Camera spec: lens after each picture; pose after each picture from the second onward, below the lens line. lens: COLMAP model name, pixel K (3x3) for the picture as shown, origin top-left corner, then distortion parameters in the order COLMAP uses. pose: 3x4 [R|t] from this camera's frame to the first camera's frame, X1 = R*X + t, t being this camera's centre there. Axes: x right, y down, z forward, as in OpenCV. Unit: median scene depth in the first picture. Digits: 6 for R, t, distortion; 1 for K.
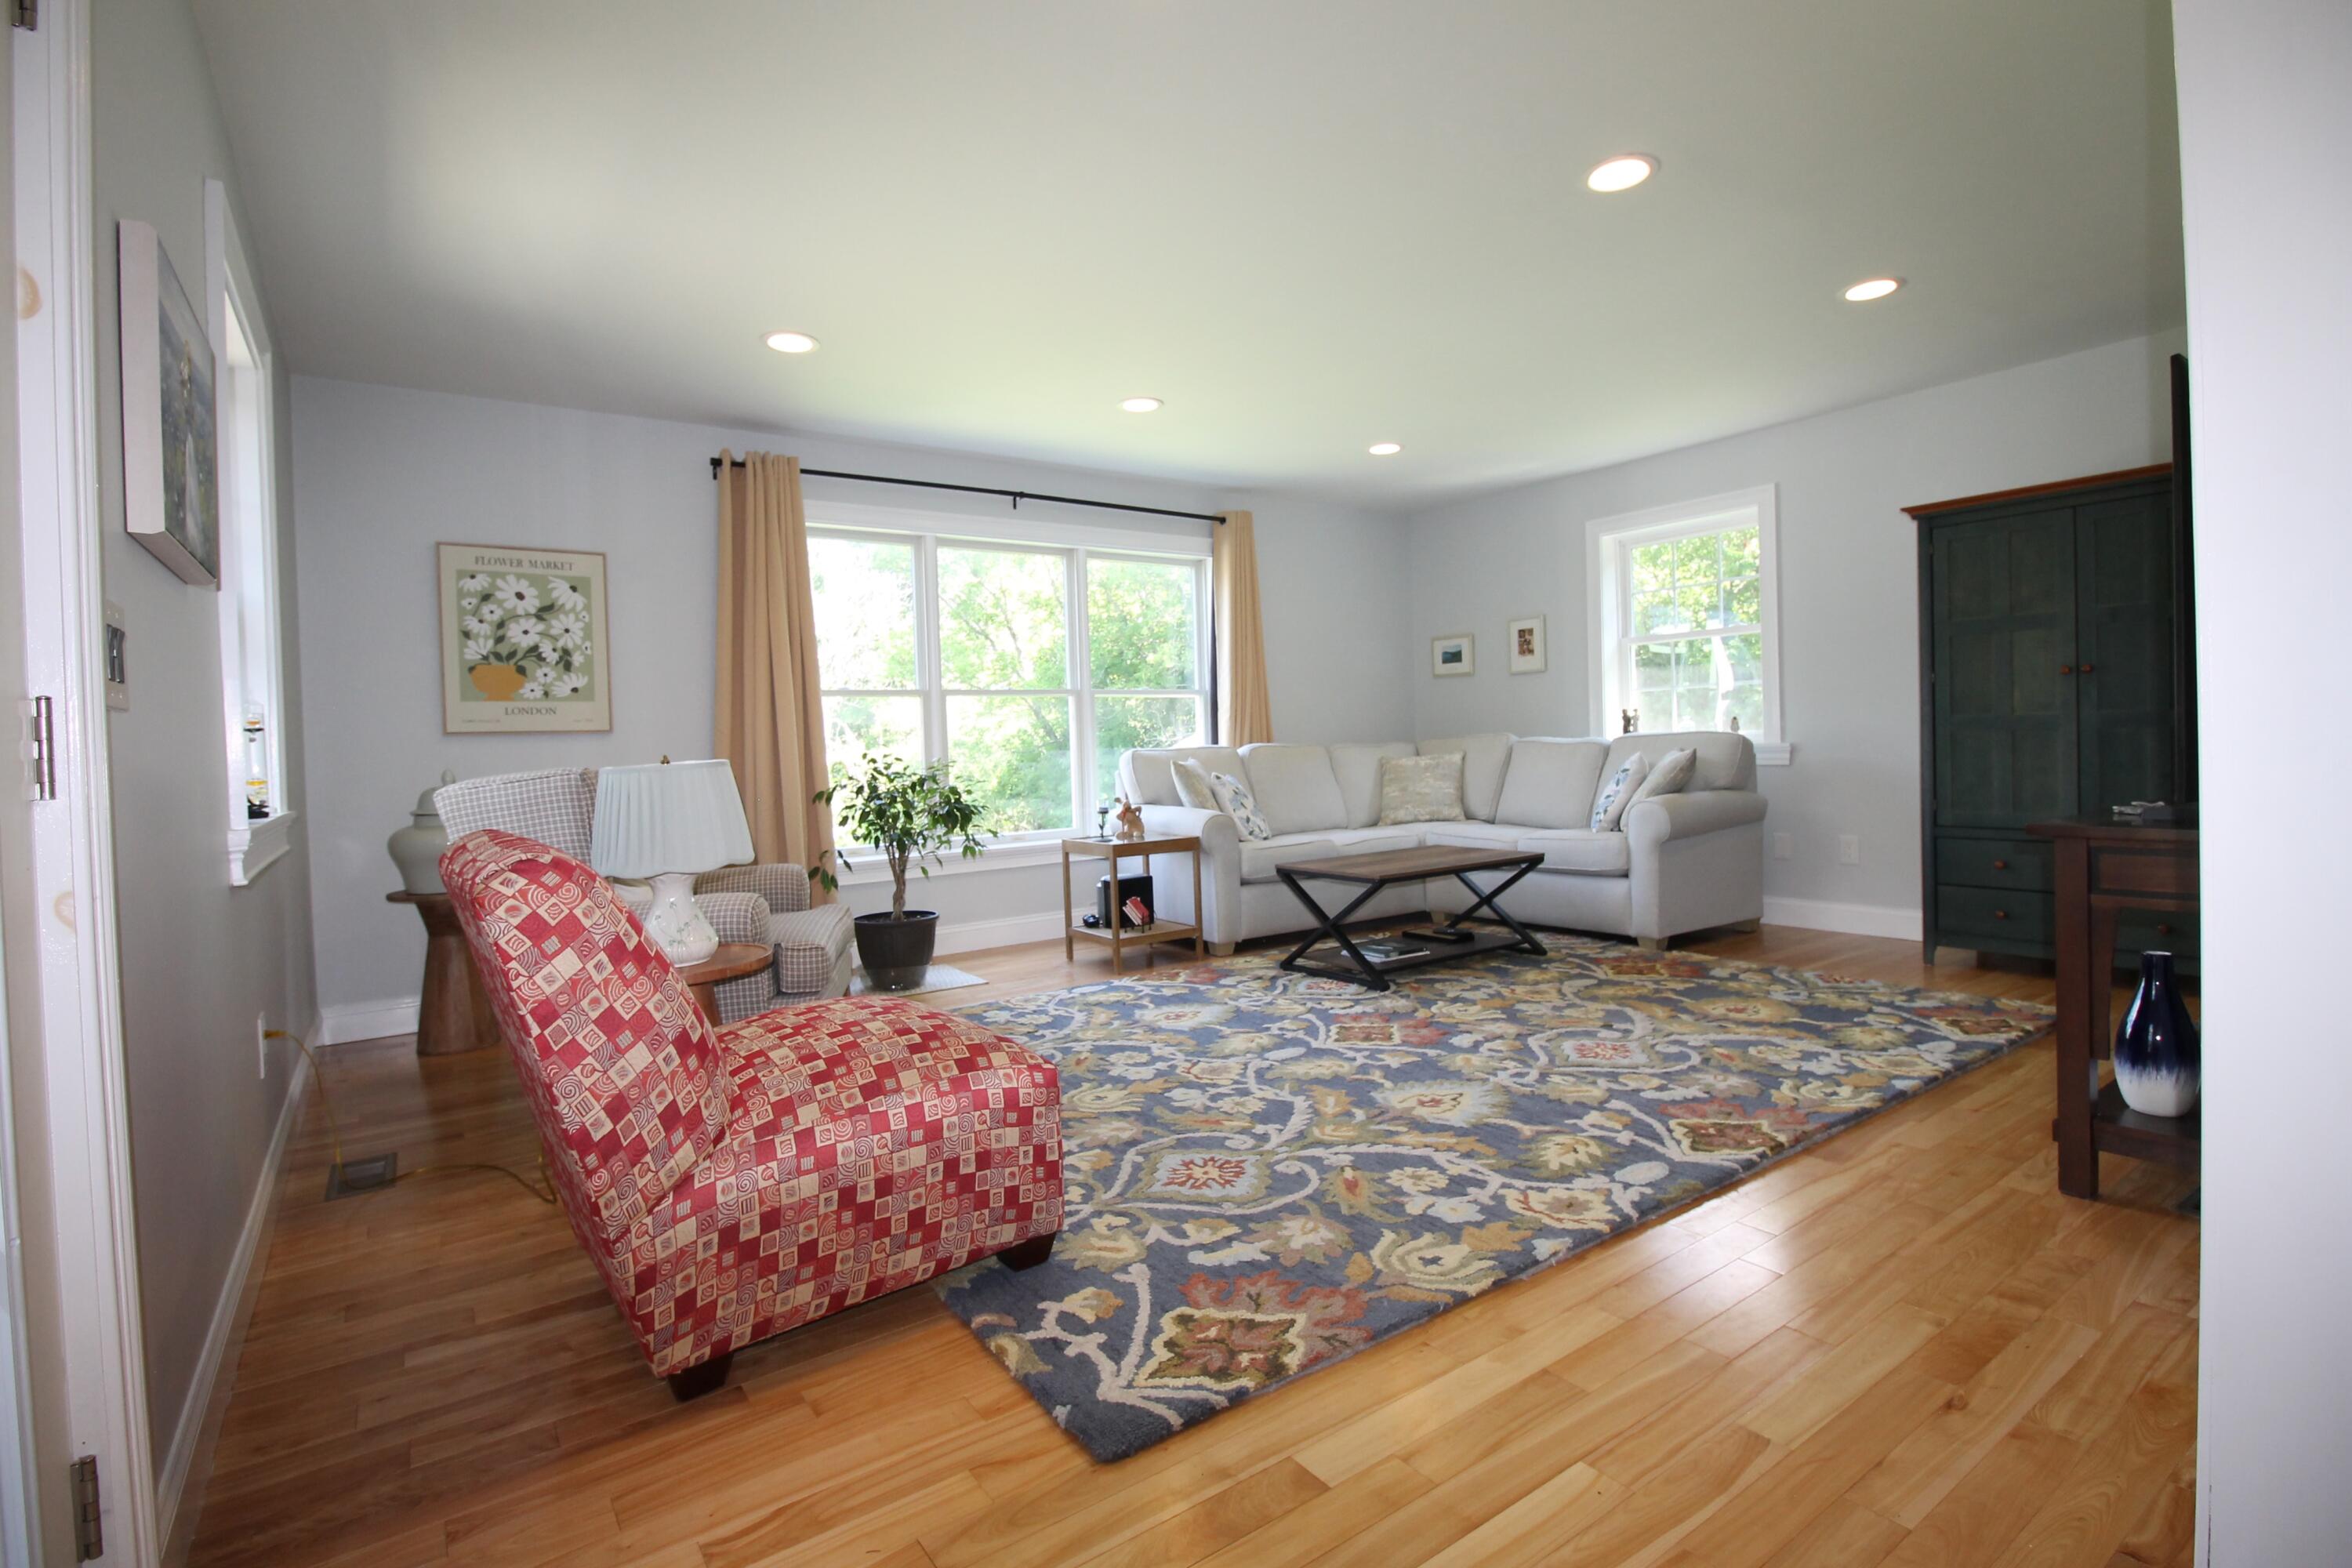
lens RADIAL K [[1105.8, 0, 1174.8], [0, 1105.8, 775.1], [0, 0, 1]] dist [-0.002148, -0.009601]
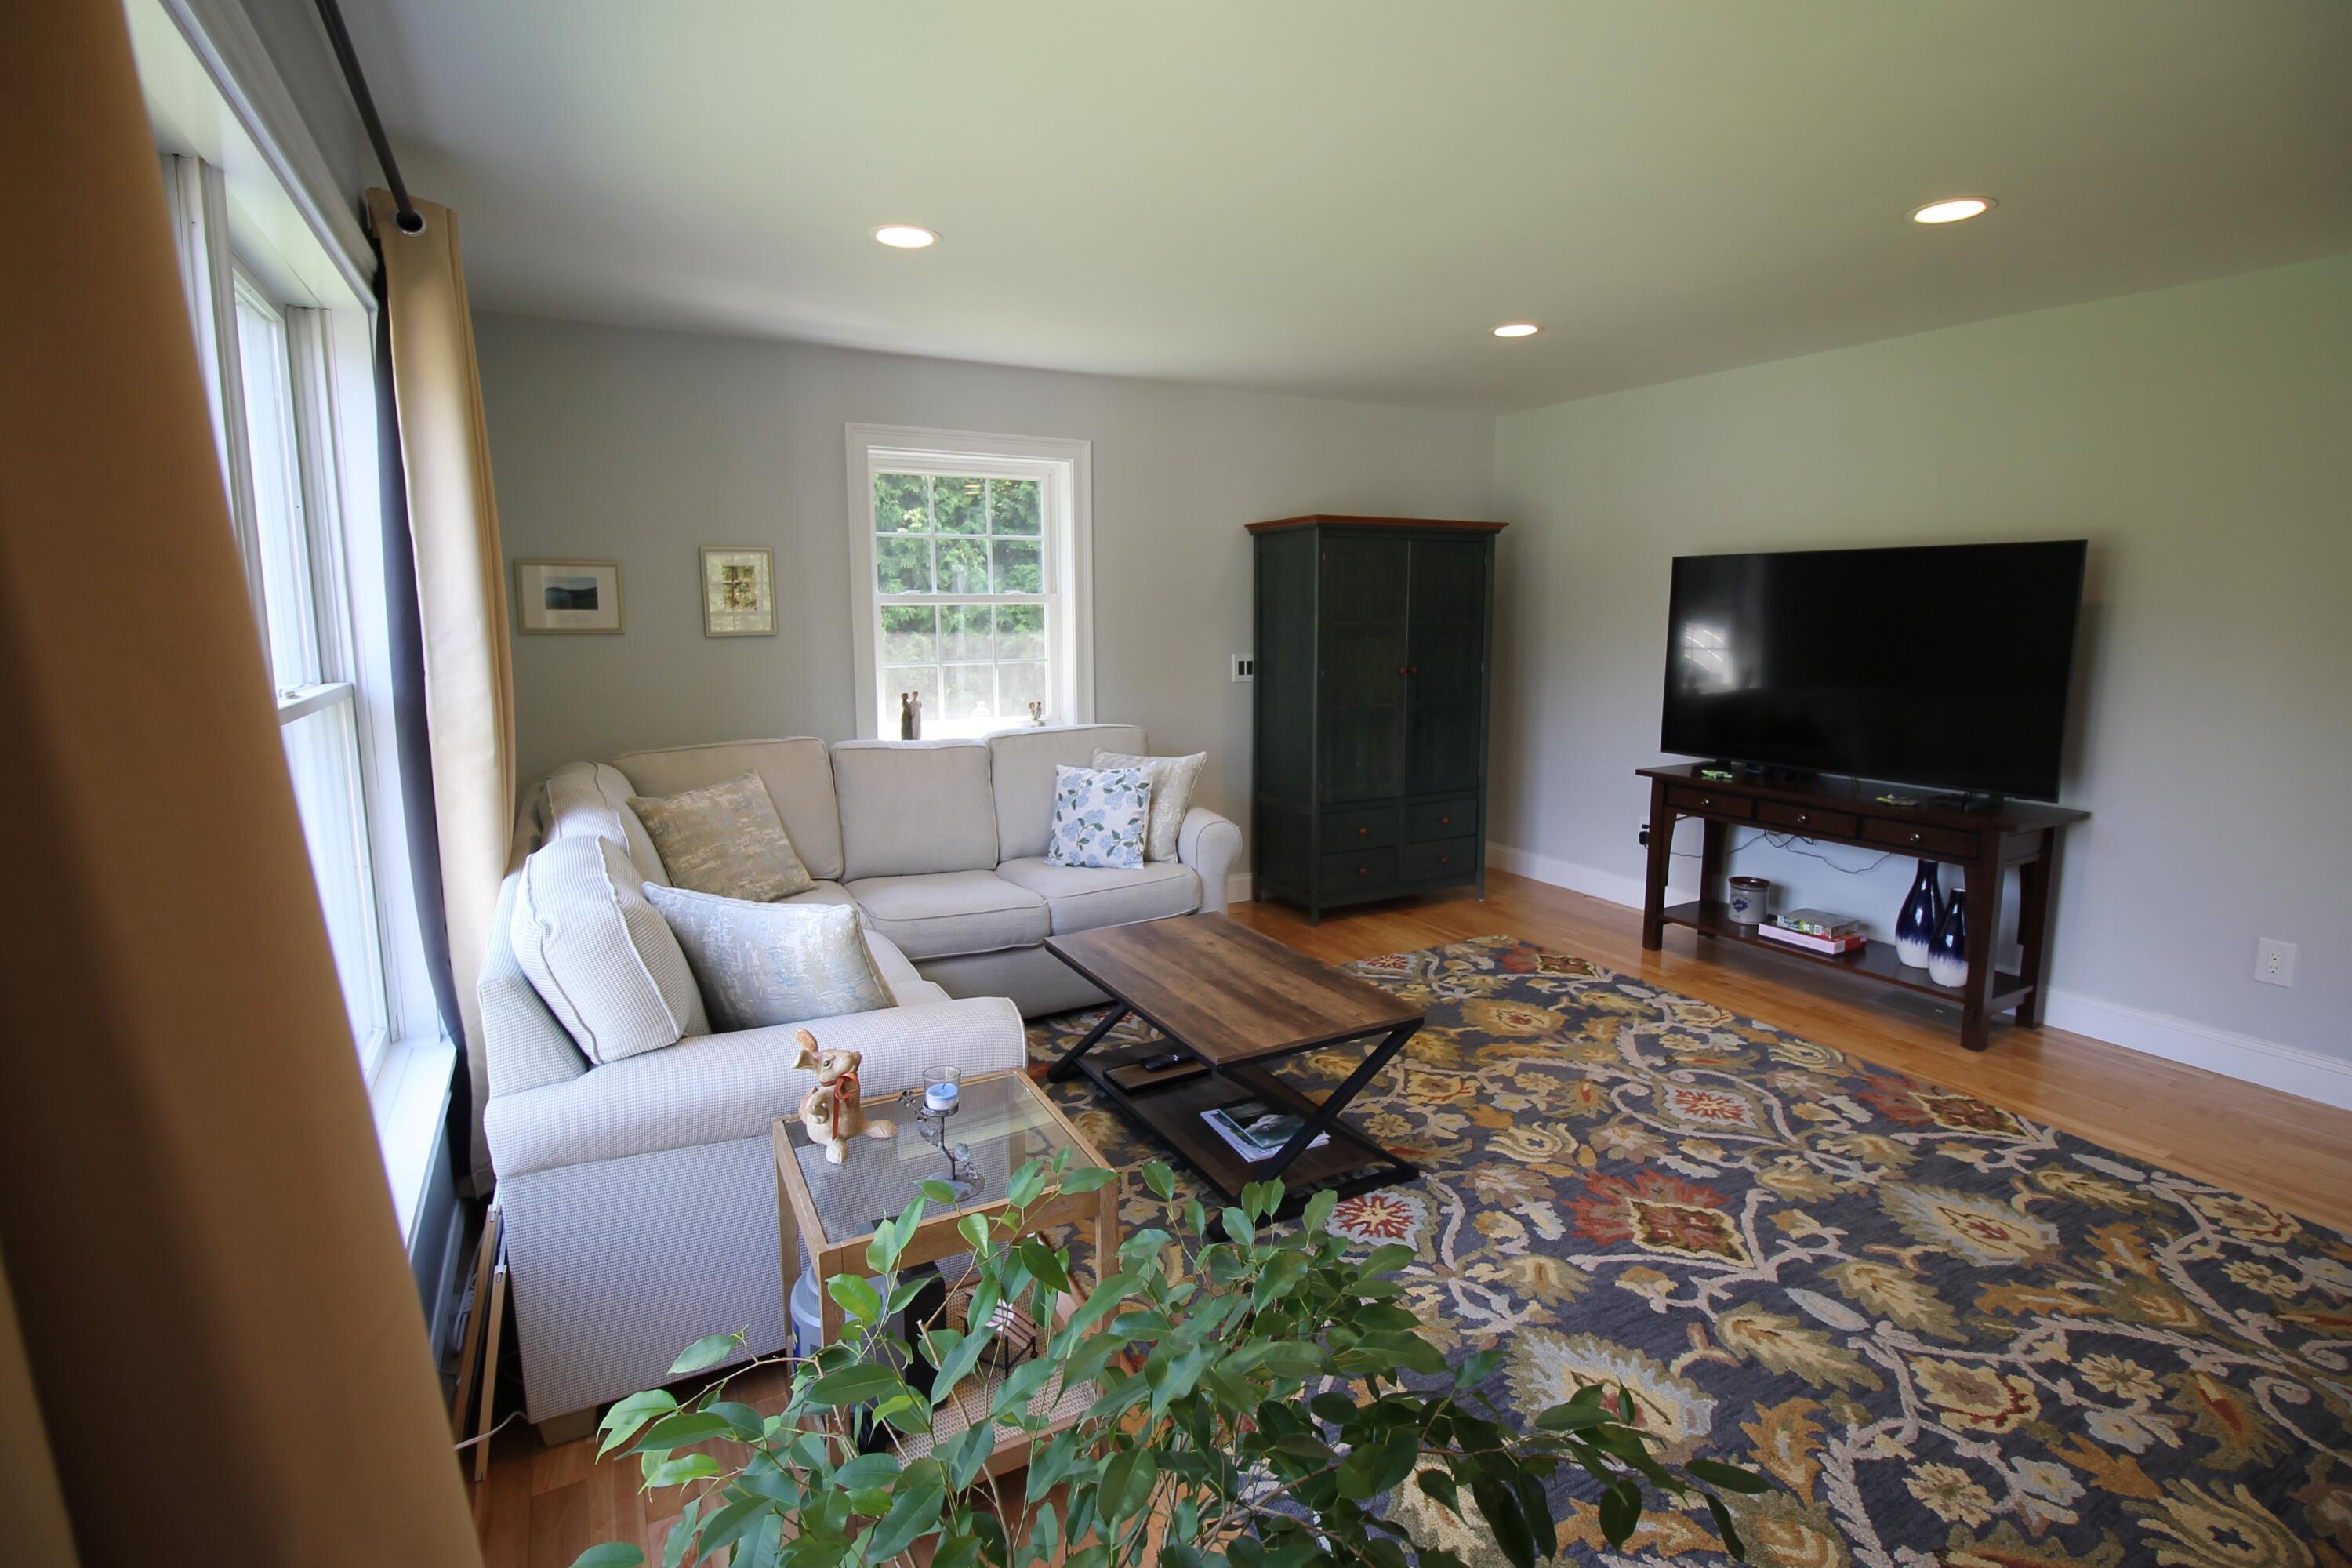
lens RADIAL K [[1105.8, 0, 1175.1], [0, 1105.8, 772.0], [0, 0, 1]] dist [-0.002148, -0.009601]
pose [[0.103532, -0.117435, 0.987669, -0.623840], [0.024716, 0.993002, 0.115478, -0.175235], [-0.994319, 0.012455, 0.105710, 1.467502]]
